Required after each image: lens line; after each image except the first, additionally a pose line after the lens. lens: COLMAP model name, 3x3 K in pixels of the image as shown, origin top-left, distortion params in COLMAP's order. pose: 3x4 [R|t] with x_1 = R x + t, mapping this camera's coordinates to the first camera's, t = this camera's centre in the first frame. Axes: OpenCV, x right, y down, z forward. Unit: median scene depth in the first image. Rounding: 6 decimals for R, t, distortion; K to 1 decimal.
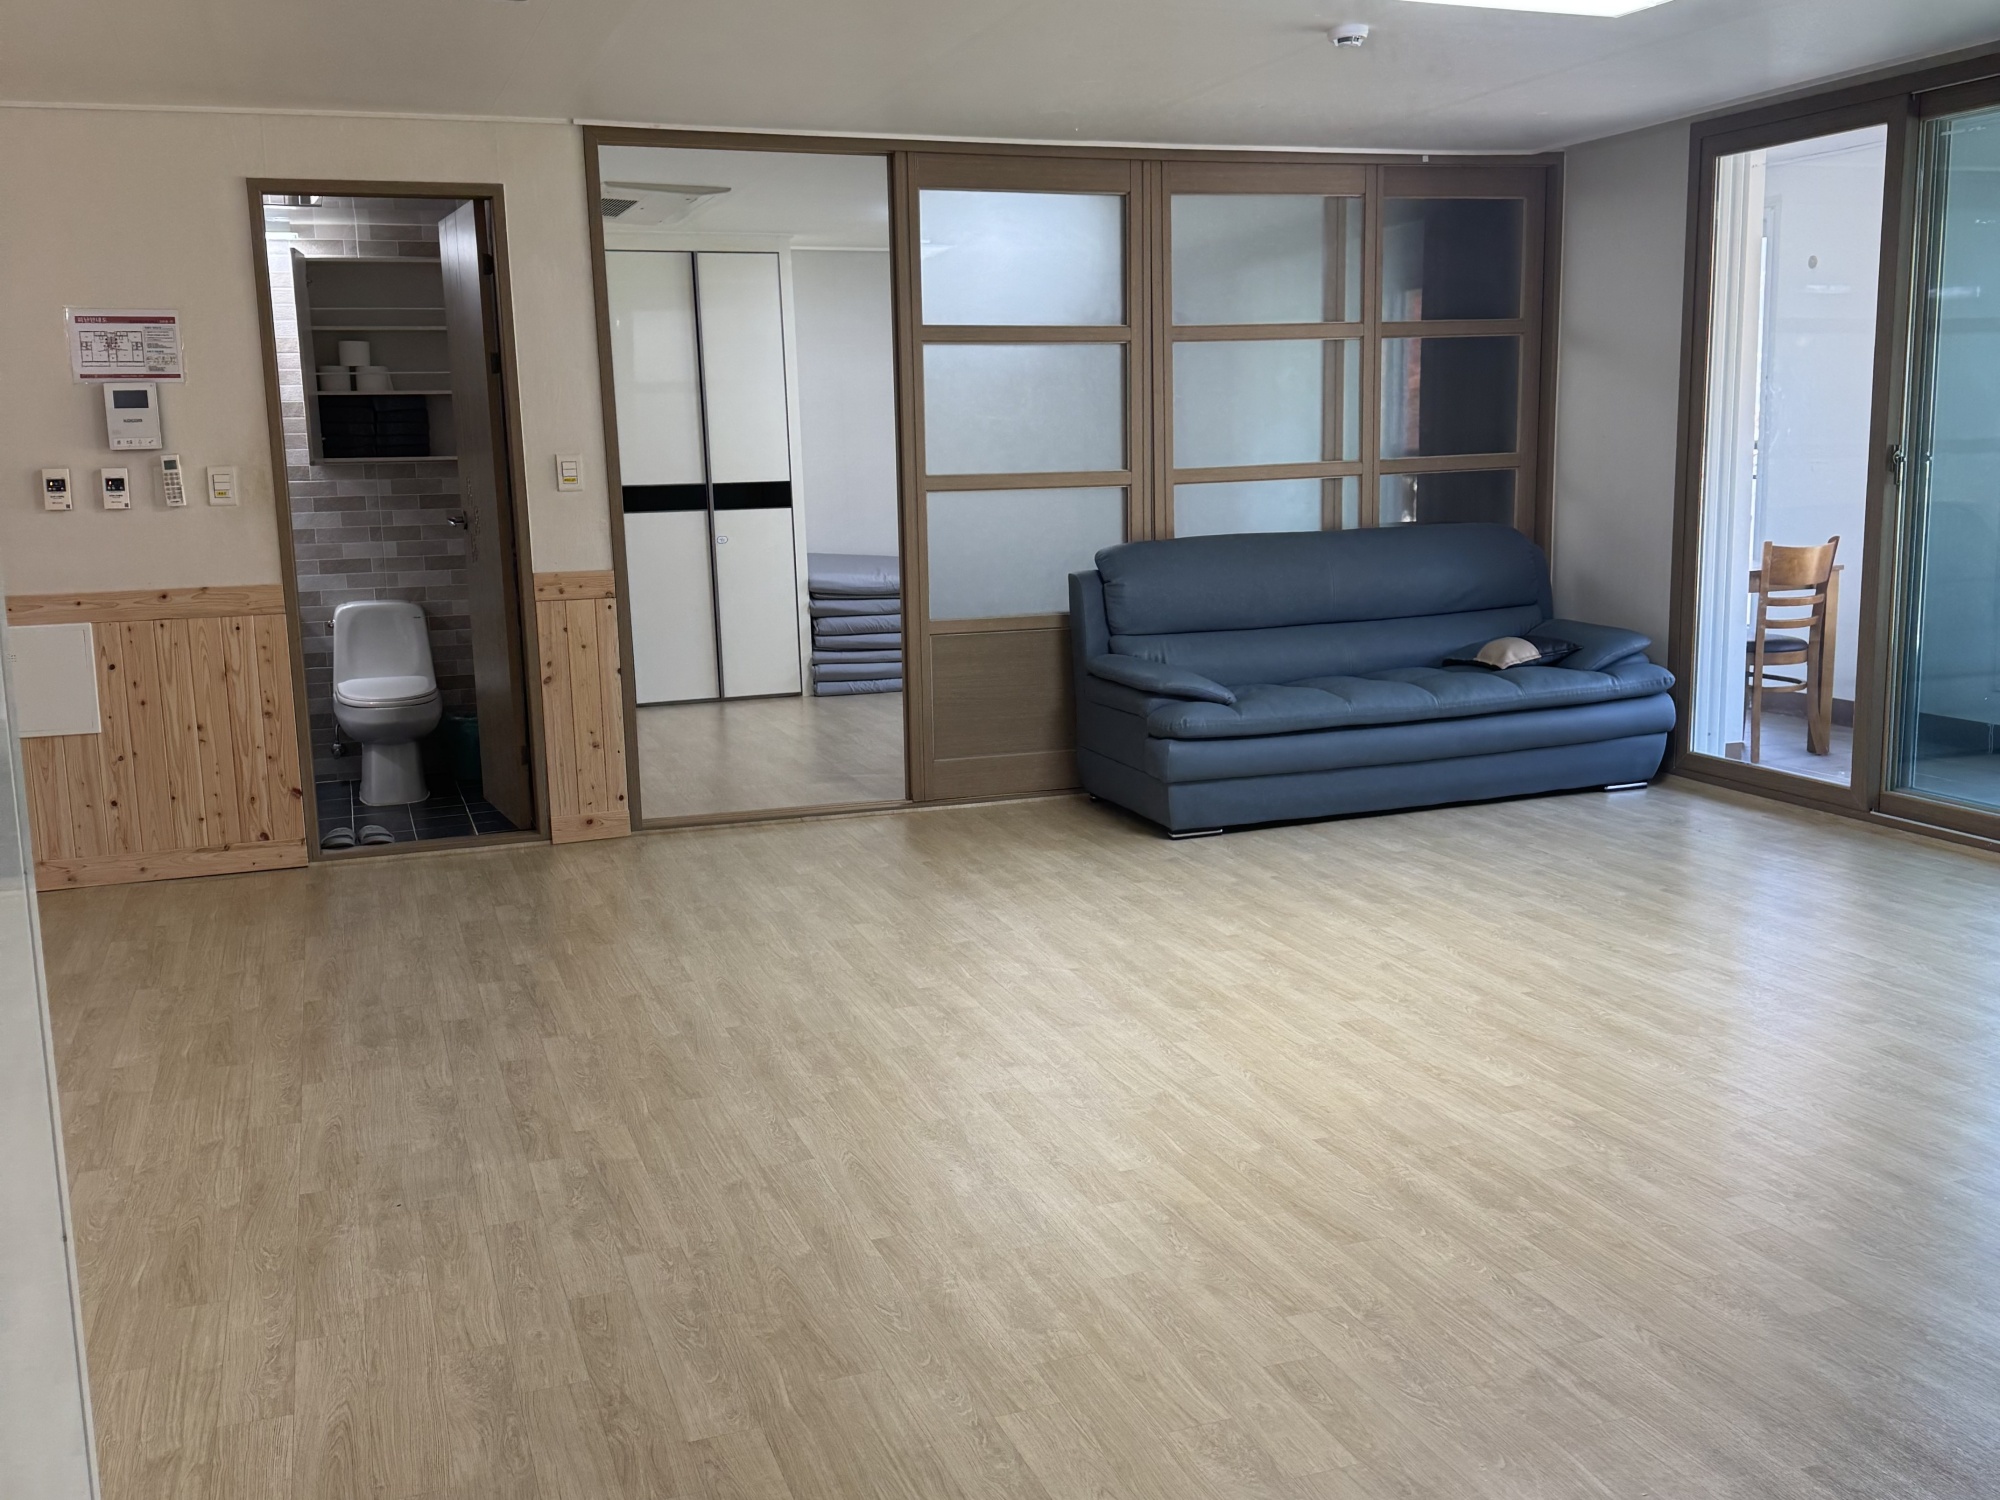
lens RADIAL K [[1855.4, 0, 1001.7], [0, 1855.4, 762.9], [0, 0, 1]] dist [0.069616, 0.000000]
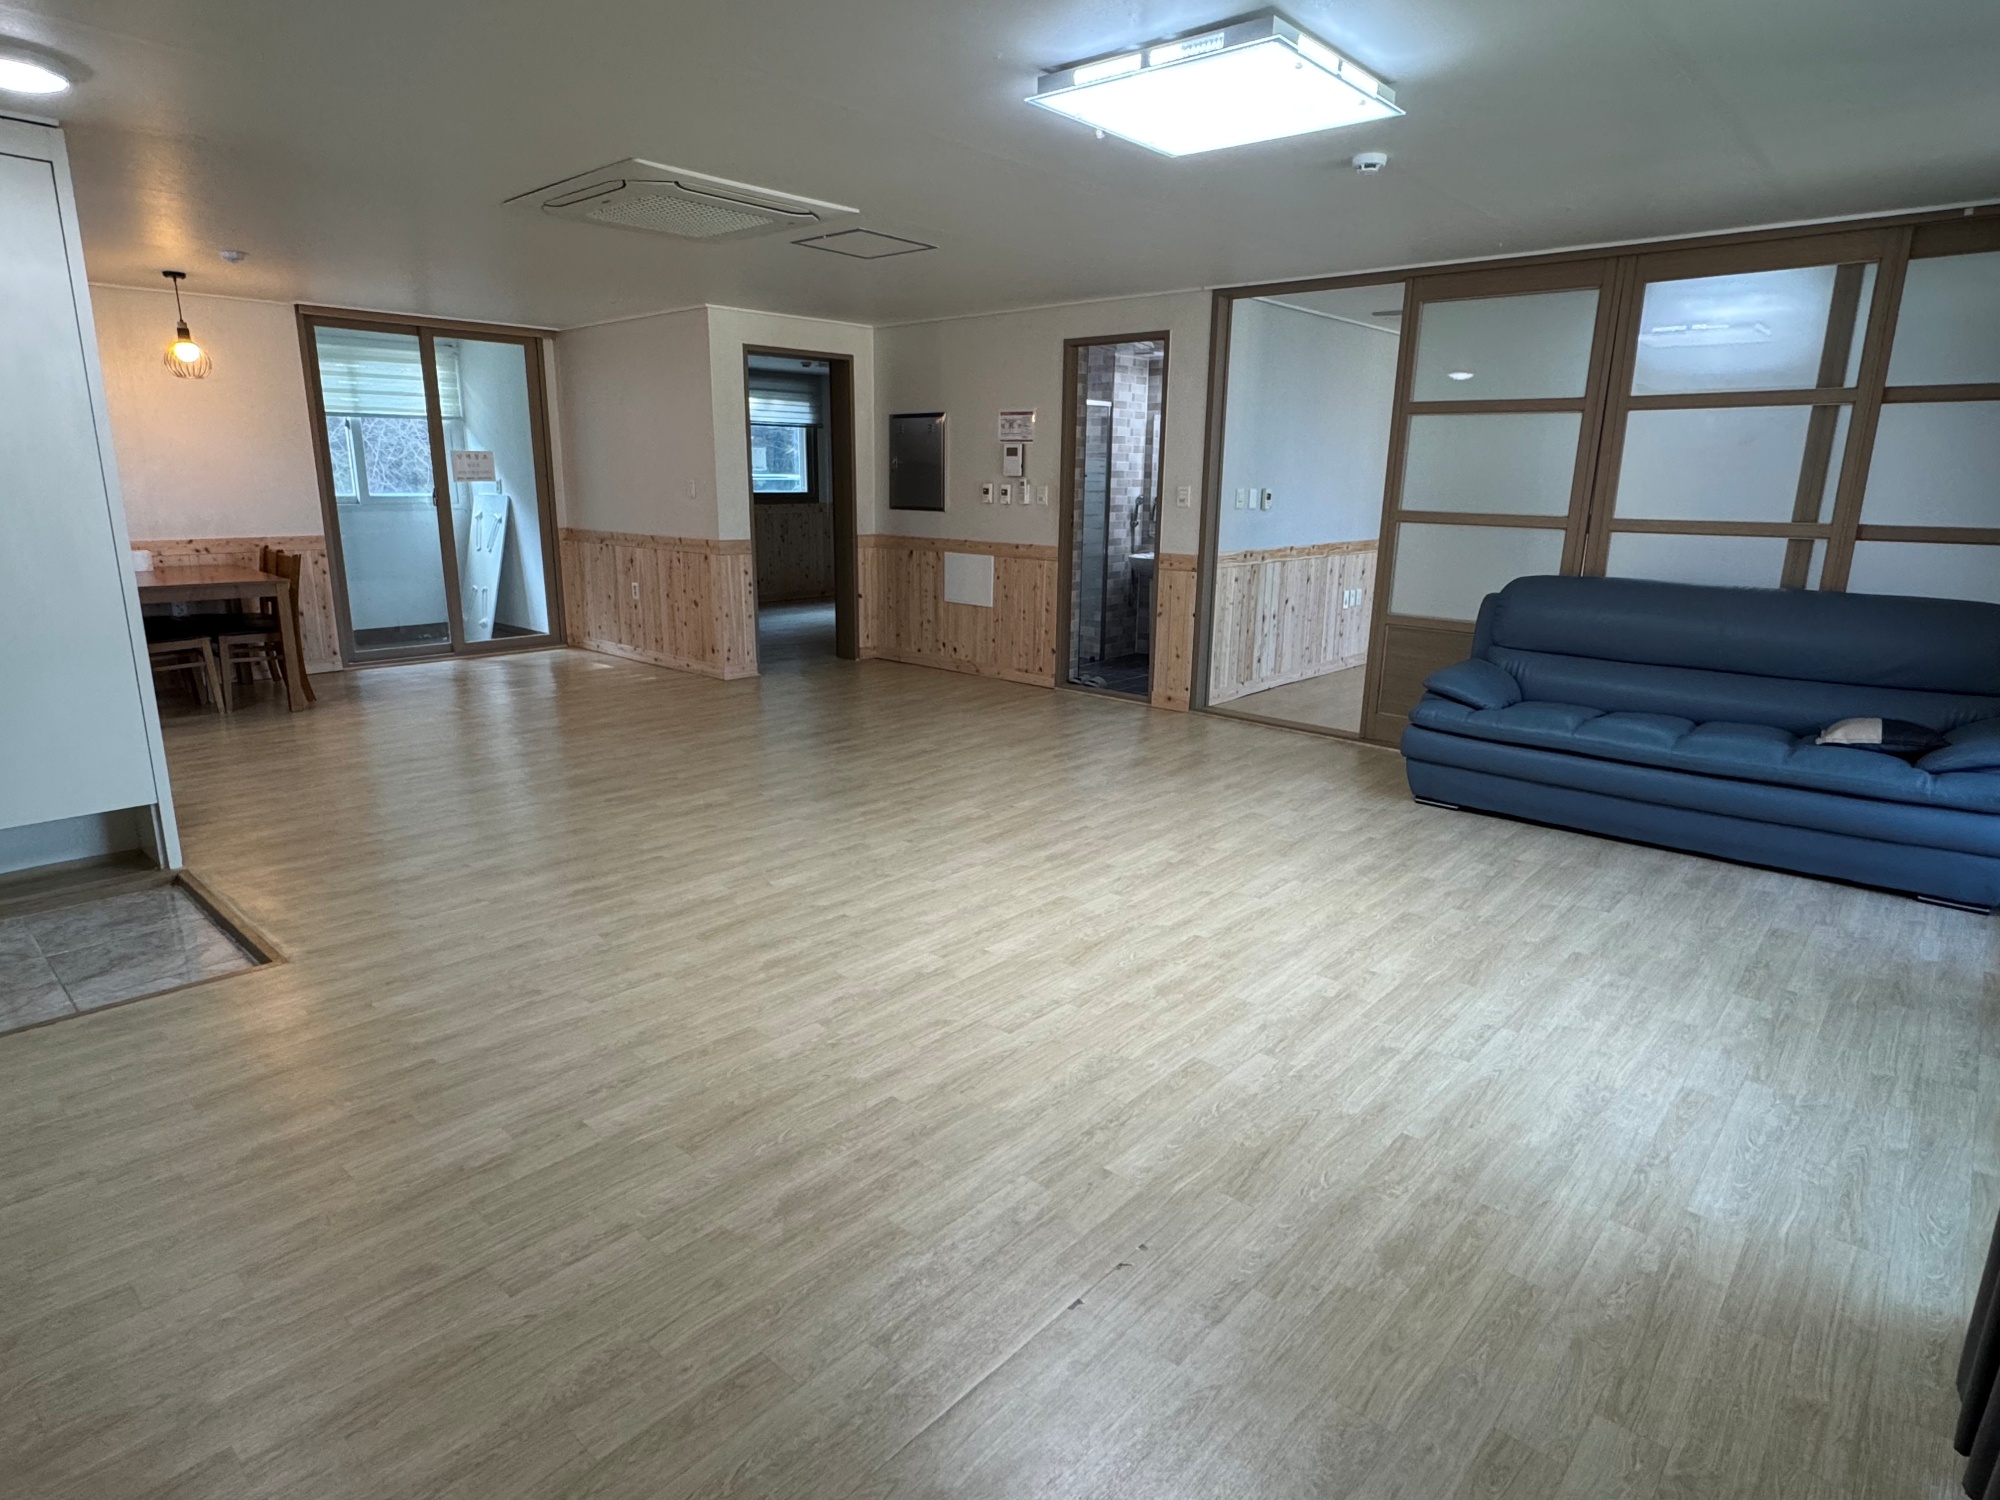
lens RADIAL K [[1111.2, 0, 1000.3], [0, 1111.2, 735.6], [0, 0, 1]] dist [-0.000284, 0.000085]
pose [[0.471903, 0.233022, -0.850299, 0.605617], [-0.174541, 0.970044, 0.168970, -0.084502], [0.864201, 0.068675, 0.498438, 0.356634]]
